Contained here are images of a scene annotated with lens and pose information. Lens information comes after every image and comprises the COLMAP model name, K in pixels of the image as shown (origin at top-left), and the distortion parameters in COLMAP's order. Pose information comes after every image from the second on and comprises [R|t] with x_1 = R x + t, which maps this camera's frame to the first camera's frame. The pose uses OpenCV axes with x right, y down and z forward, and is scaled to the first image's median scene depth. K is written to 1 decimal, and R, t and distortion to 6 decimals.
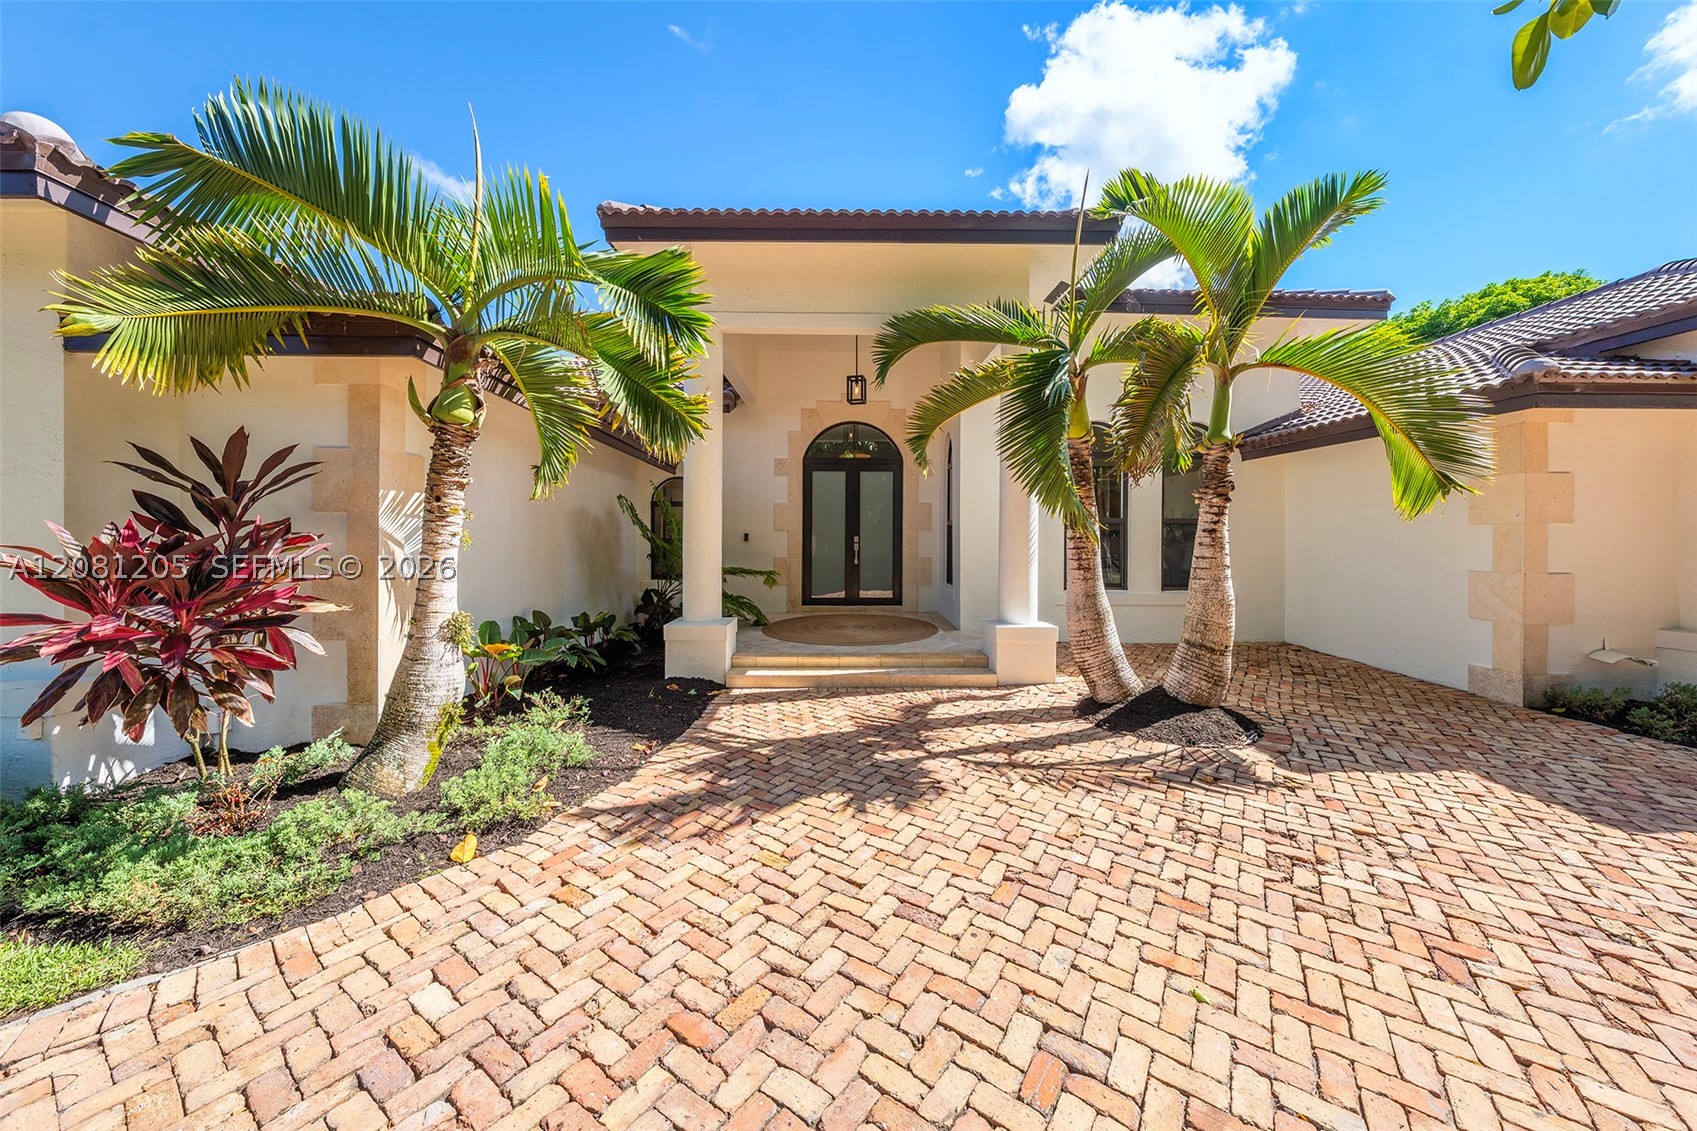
lens RADIAL K [[580.1, 0, 843.1], [0, 580.1, 551.0], [0, 0, 1]] dist [-0.002827, -0.000050]
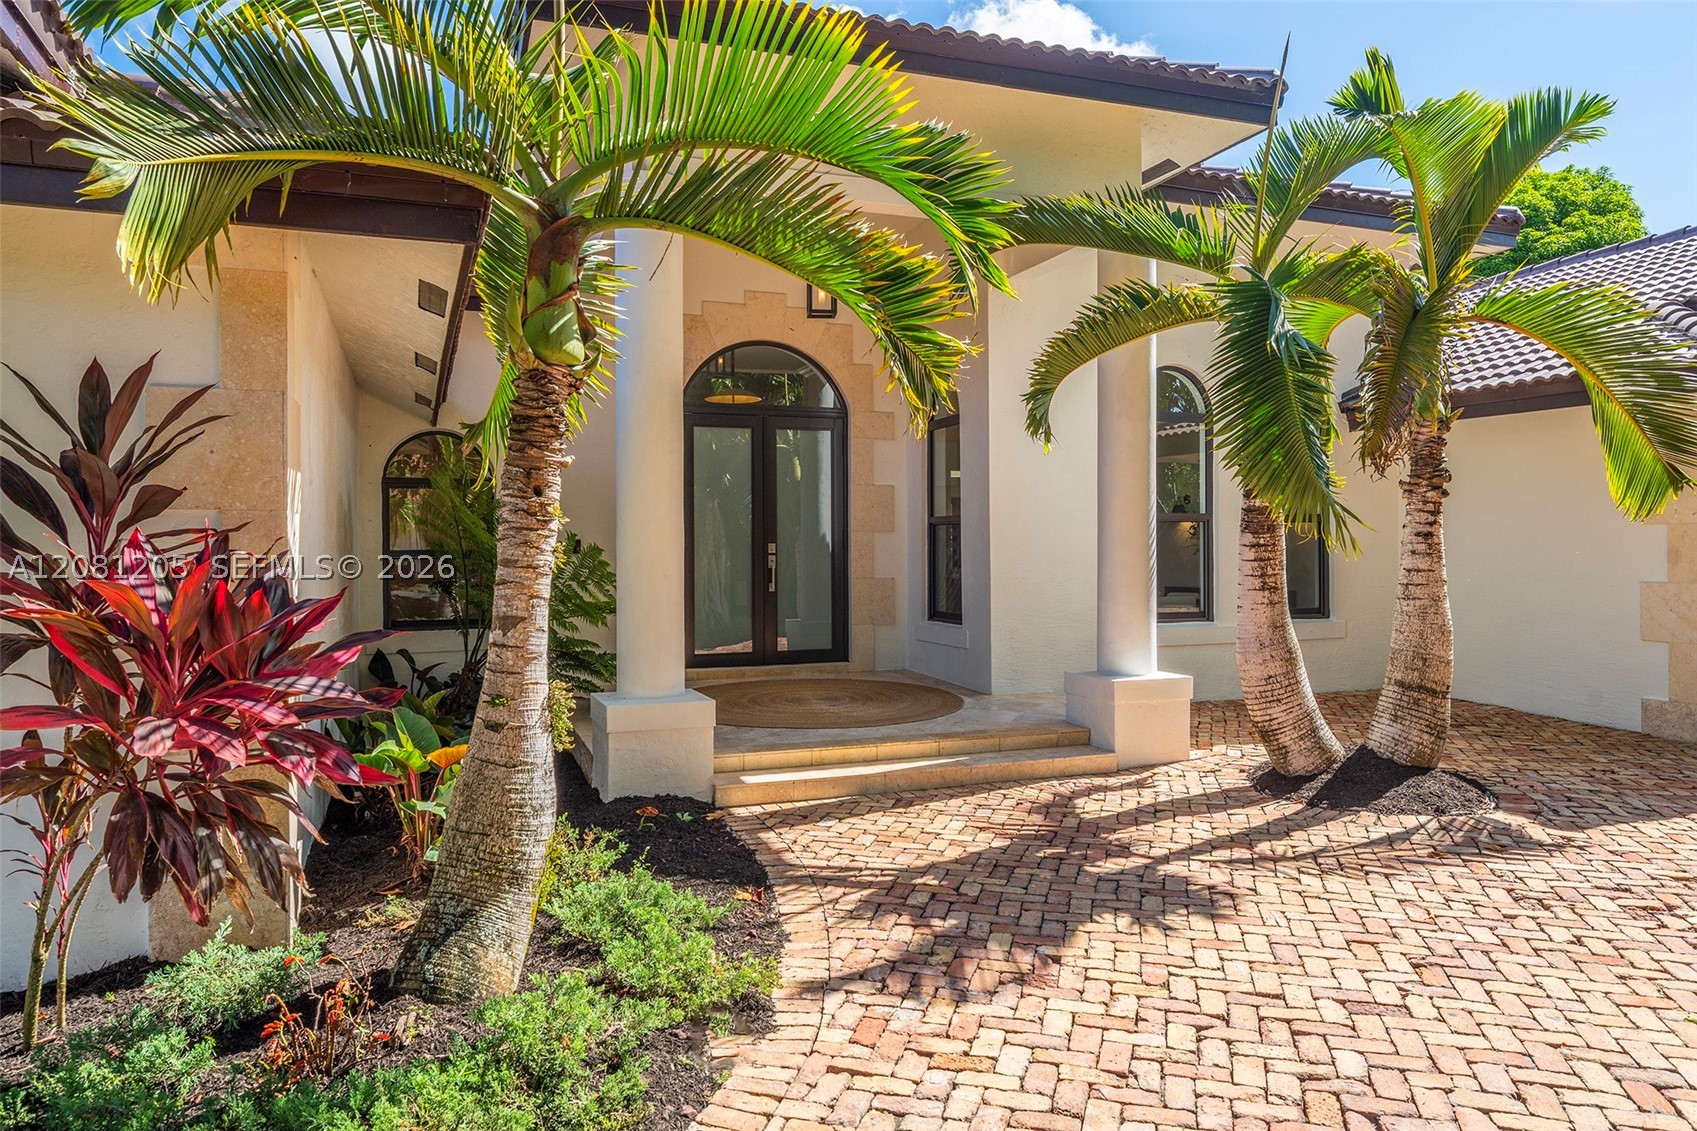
lens RADIAL K [[1120.9, 0, 848.5], [0, 1120.9, 565.5], [0, 0, 1]] dist [0.006329, -0.000688]
pose [[0.944029, -0.014707, 0.329534, -0.606265], [0.015304, 0.999883, 0.000782, -0.008039], [-0.329507, 0.004305, 0.944143, -0.144507]]
